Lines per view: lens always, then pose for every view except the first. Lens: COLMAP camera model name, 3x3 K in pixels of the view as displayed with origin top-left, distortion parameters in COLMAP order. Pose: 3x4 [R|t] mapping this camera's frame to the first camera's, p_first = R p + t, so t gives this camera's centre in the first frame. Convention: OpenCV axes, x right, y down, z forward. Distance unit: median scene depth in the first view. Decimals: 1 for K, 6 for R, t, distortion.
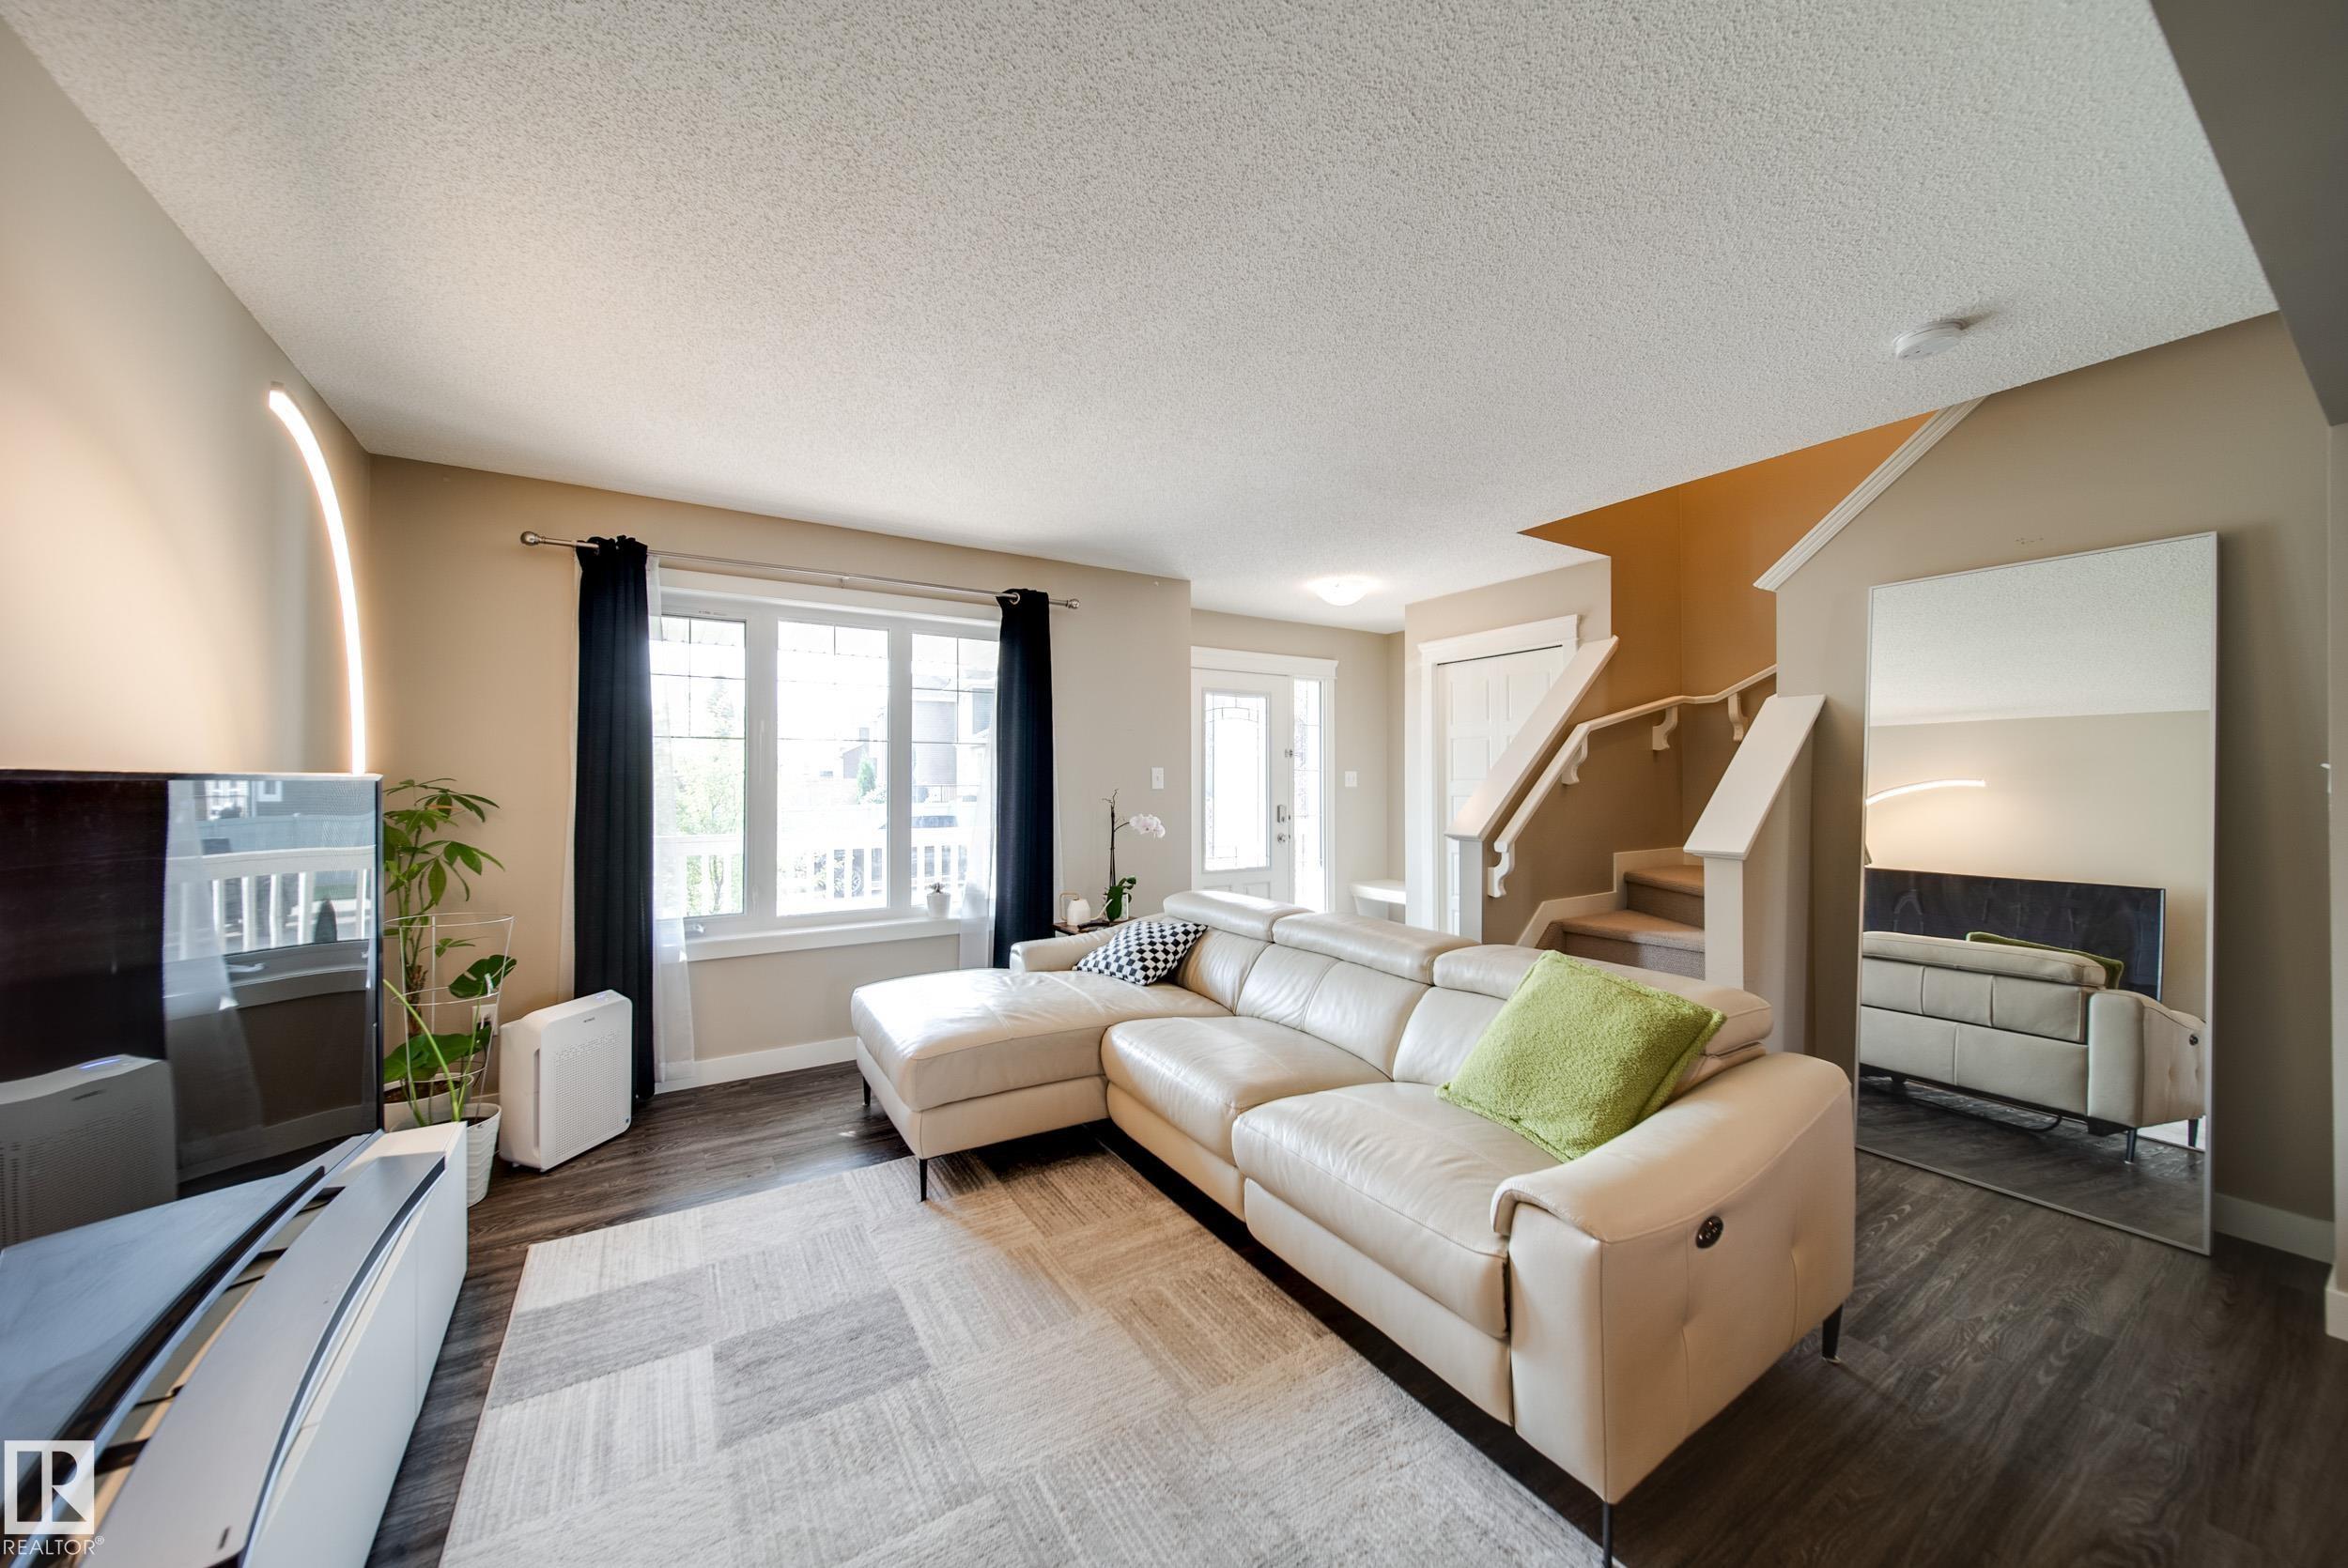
lens RADIAL K [[826.0, 0, 1174.0], [0, 826.0, 784.0], [0, 0, 1]] dist [-0.000149, 0.000000]
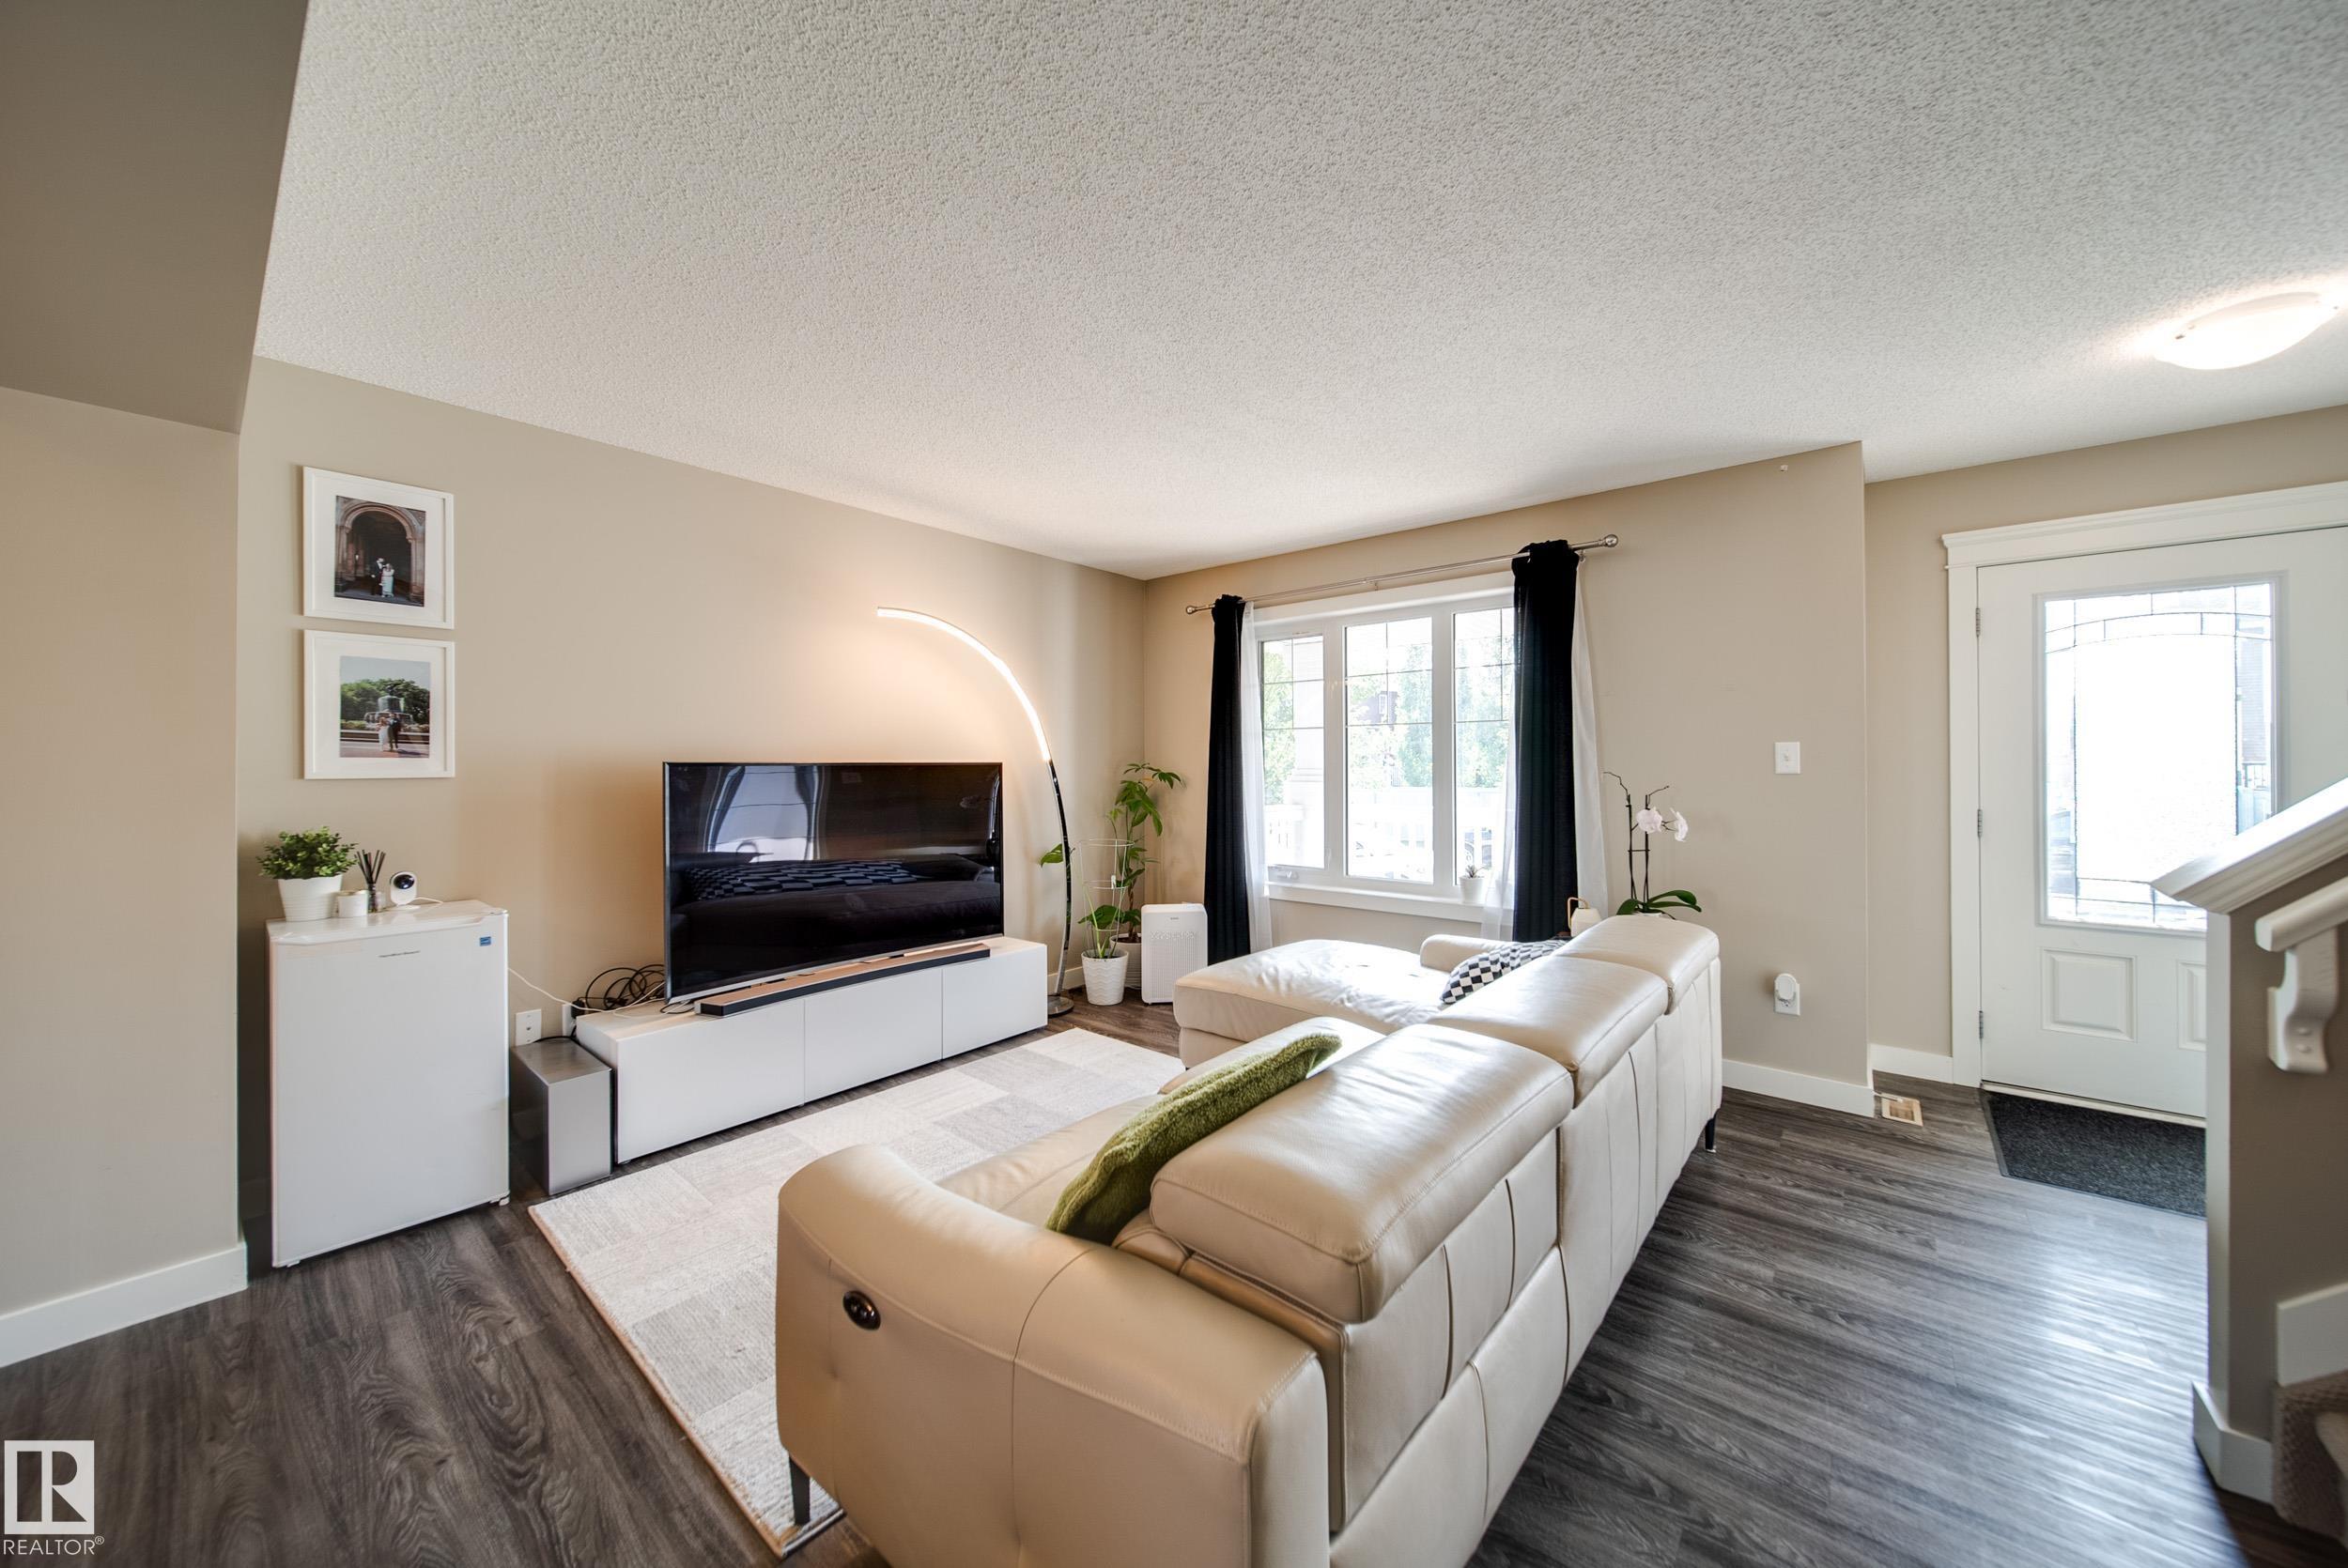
lens RADIAL K [[838.6, 0, 1166.7], [0, 838.6, 765.0], [0, 0, 1]] dist [-0.000371, -0.000054]
pose [[0.307938, 0.003332, -0.951400, 0.558021], [0.004129, 0.999980, 0.004838, -0.006306], [0.951397, -0.005418, 0.307918, 0.360299]]
